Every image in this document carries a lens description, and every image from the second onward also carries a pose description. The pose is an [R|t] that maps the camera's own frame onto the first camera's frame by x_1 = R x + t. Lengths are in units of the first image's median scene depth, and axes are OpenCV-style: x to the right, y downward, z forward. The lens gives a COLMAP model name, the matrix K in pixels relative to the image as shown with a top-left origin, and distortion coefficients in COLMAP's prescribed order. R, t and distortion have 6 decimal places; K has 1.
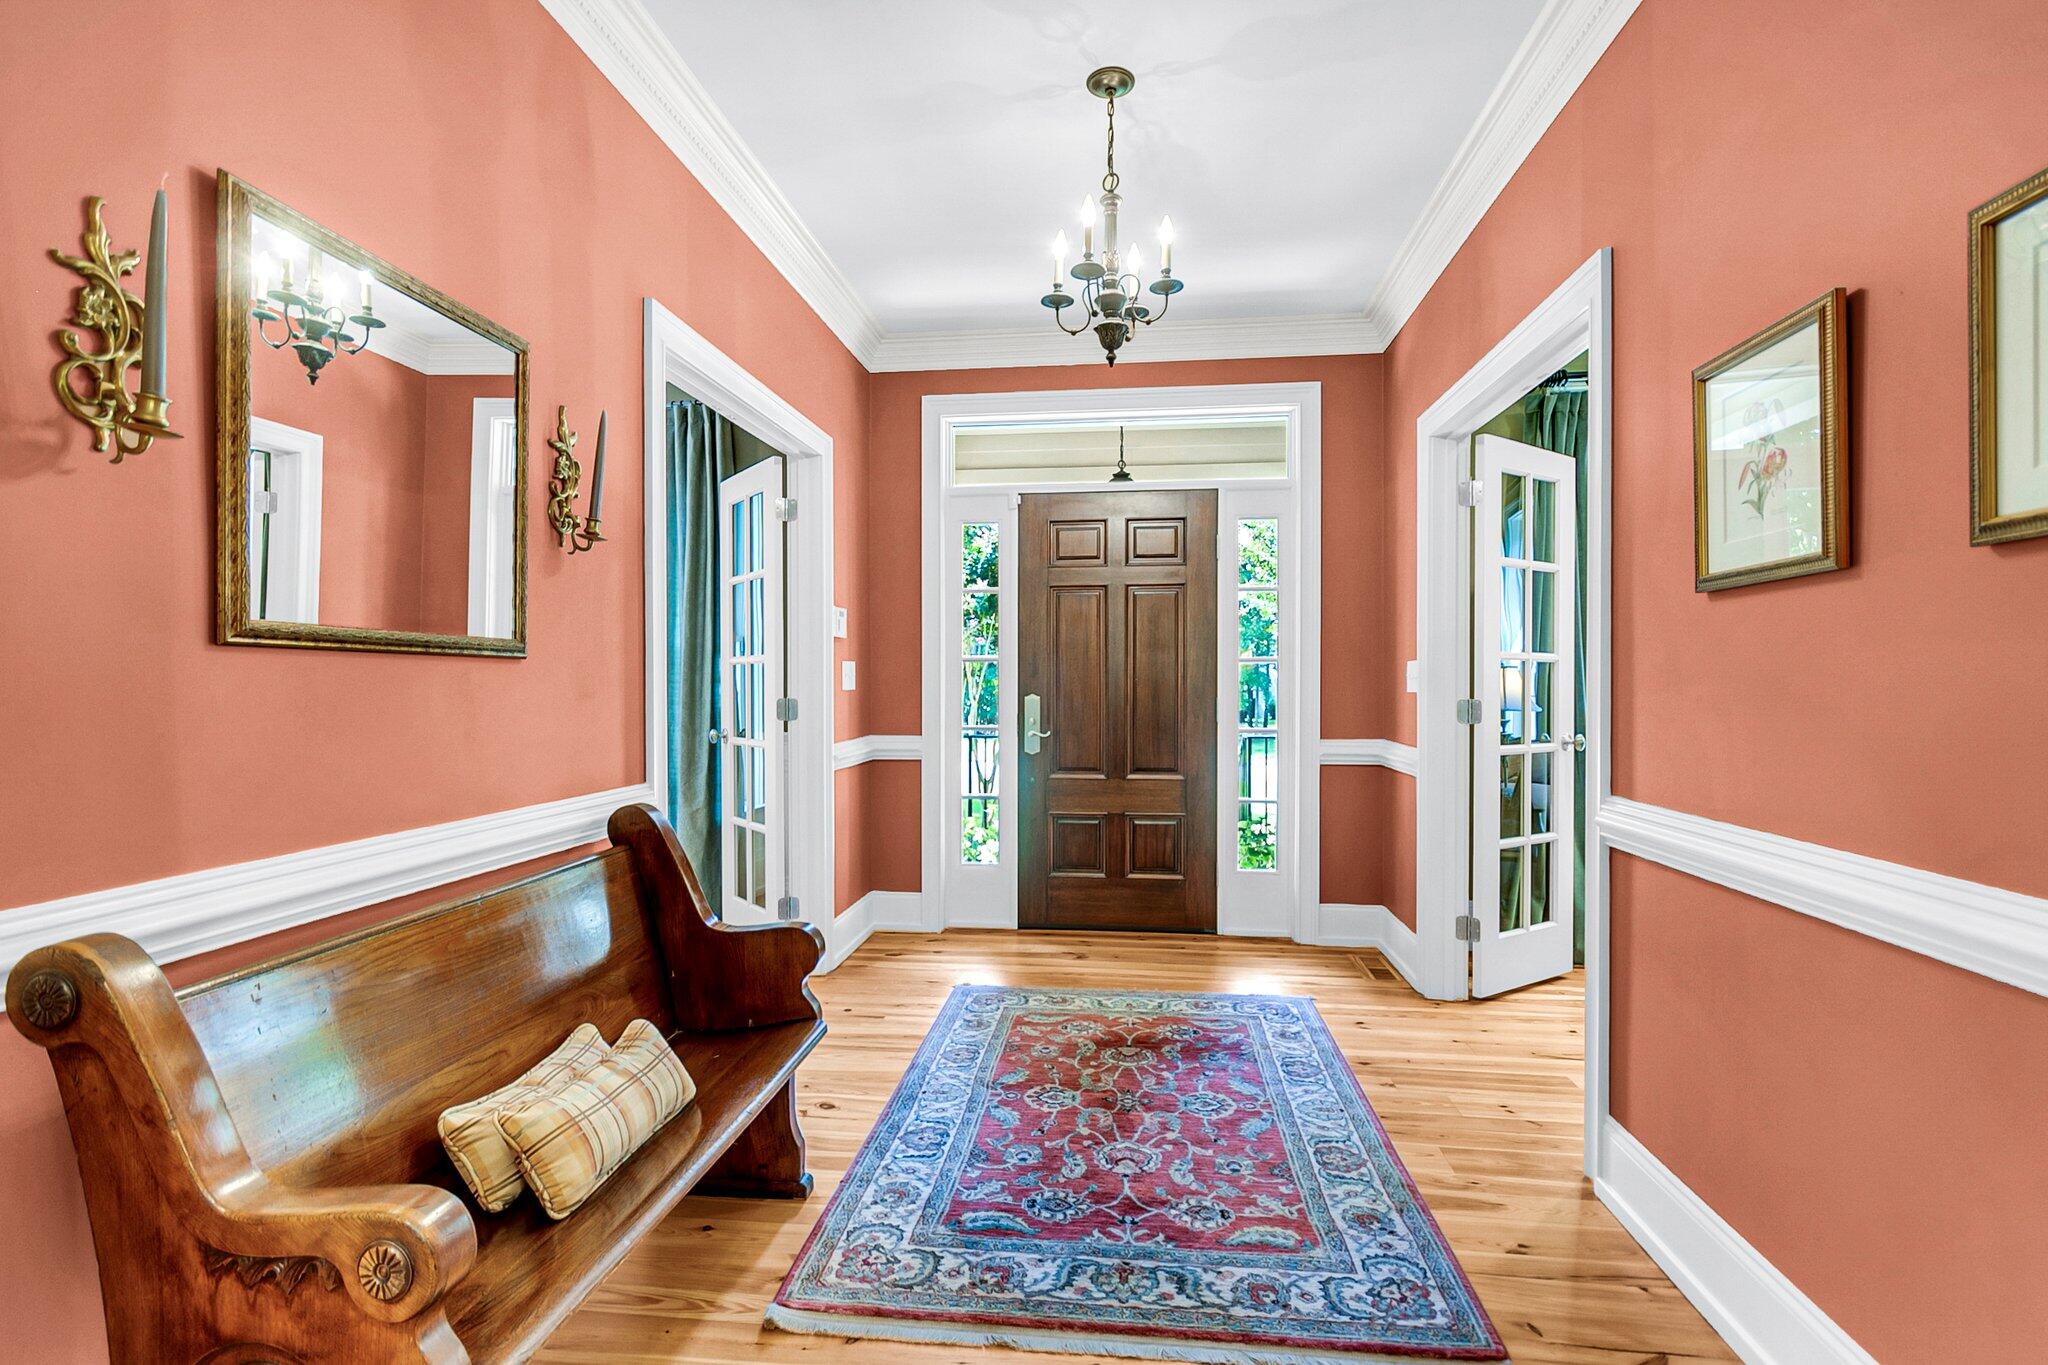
lens RADIAL K [[946.8, 0, 1024.7], [0, 946.8, 693.1], [0, 0, 1]] dist [0.003736, 0.000590]
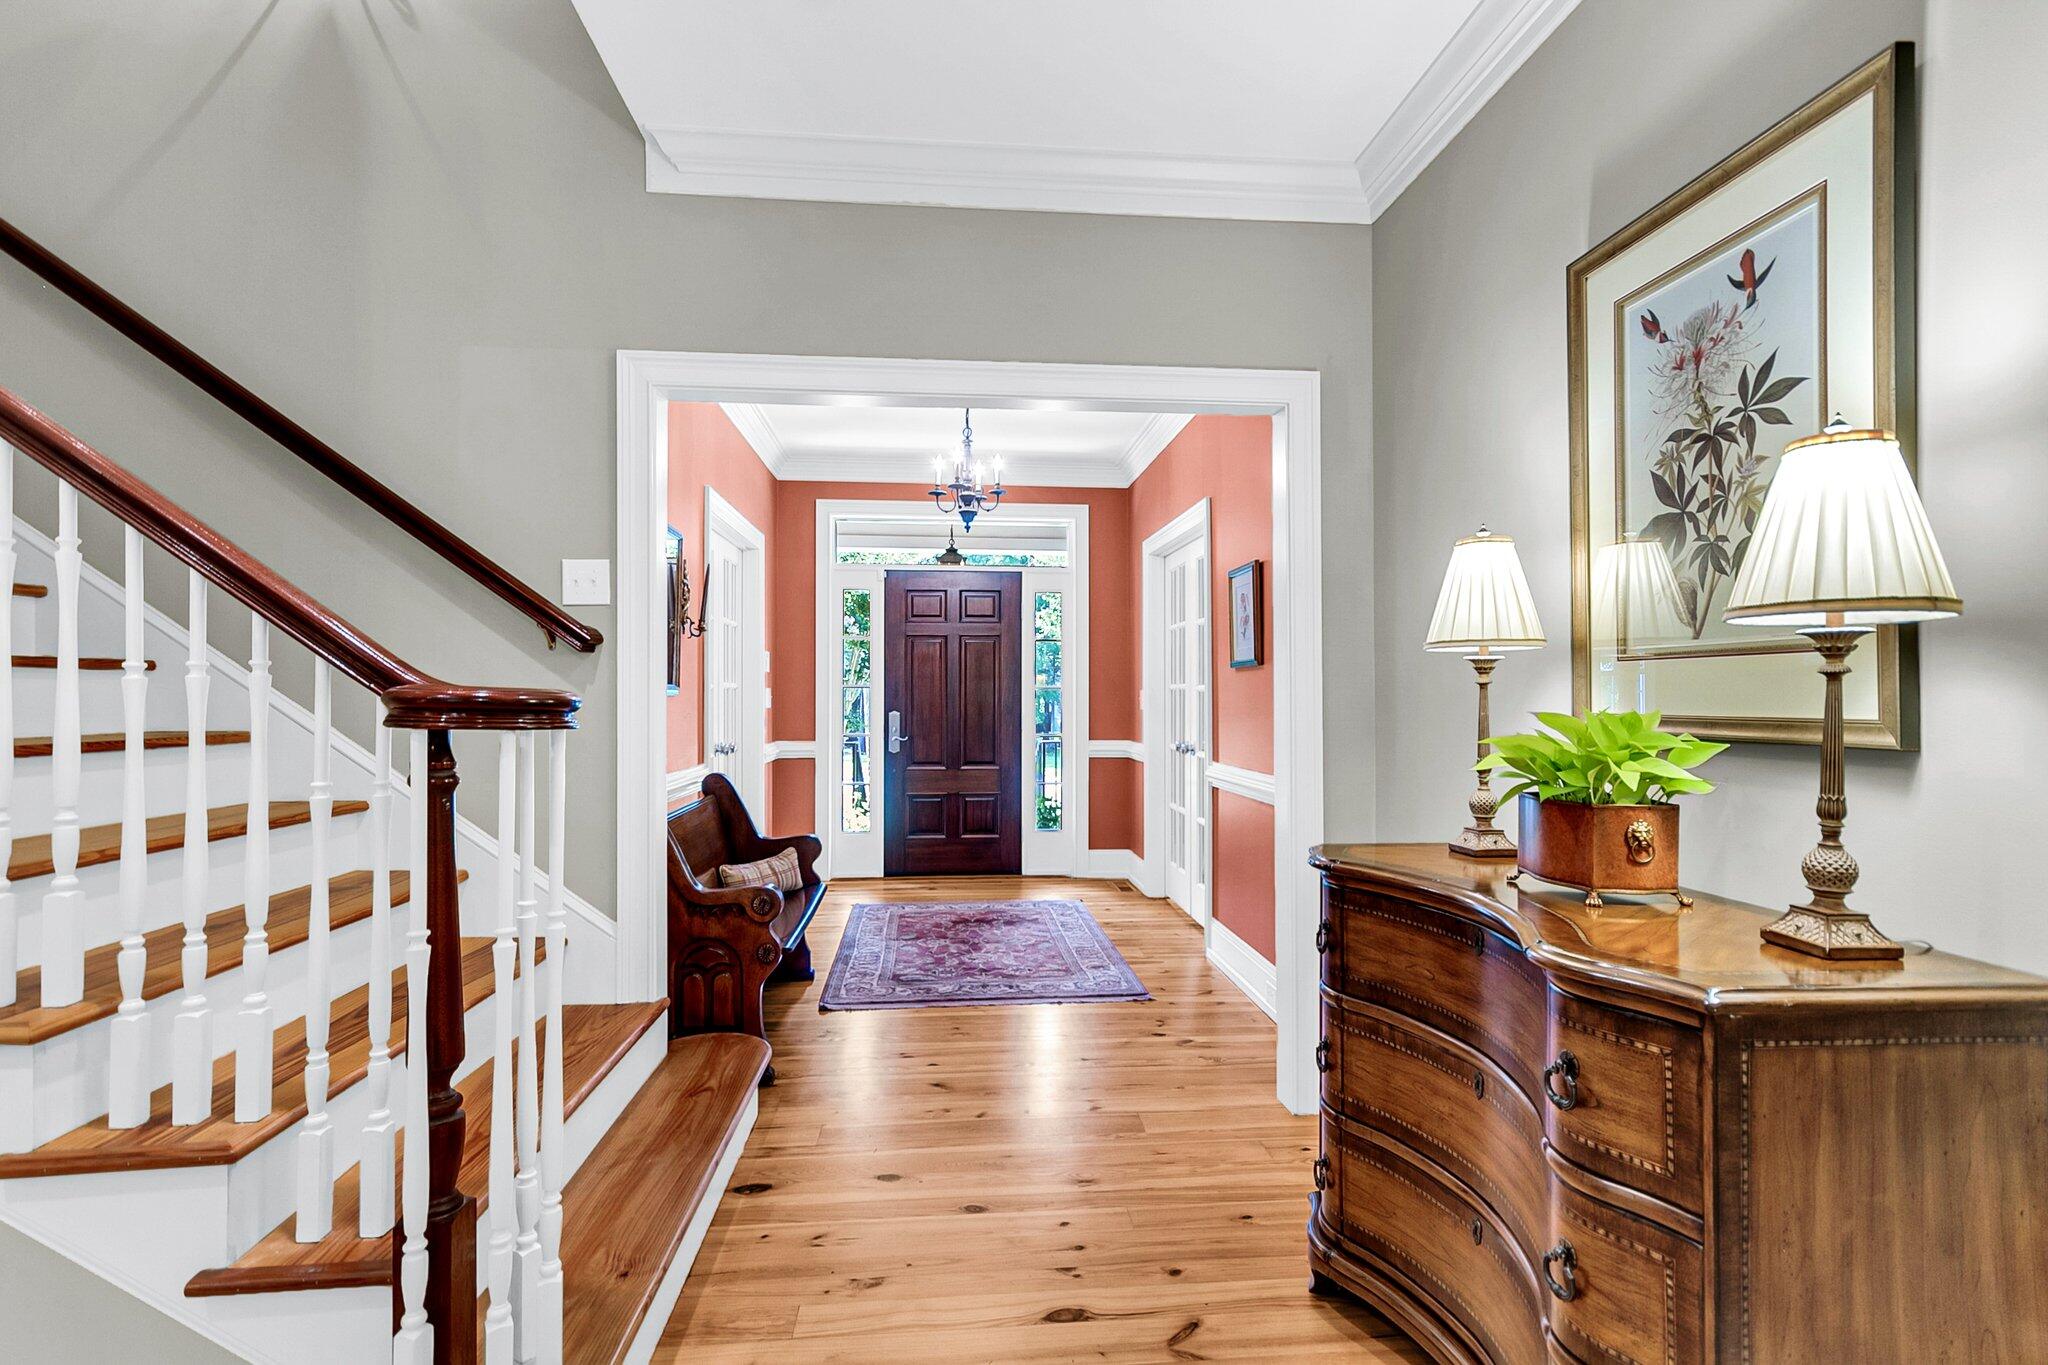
lens RADIAL K [[946.8, 0, 1022.6], [0, 946.8, 691.8], [0, 0, 1]] dist [0.003736, 0.000590]
pose [[0.978235, 0.001479, 0.207495, -0.105173], [0.002024, 0.999859, -0.016672, -0.003757], [-0.207491, 0.016729, 0.978094, -0.458967]]
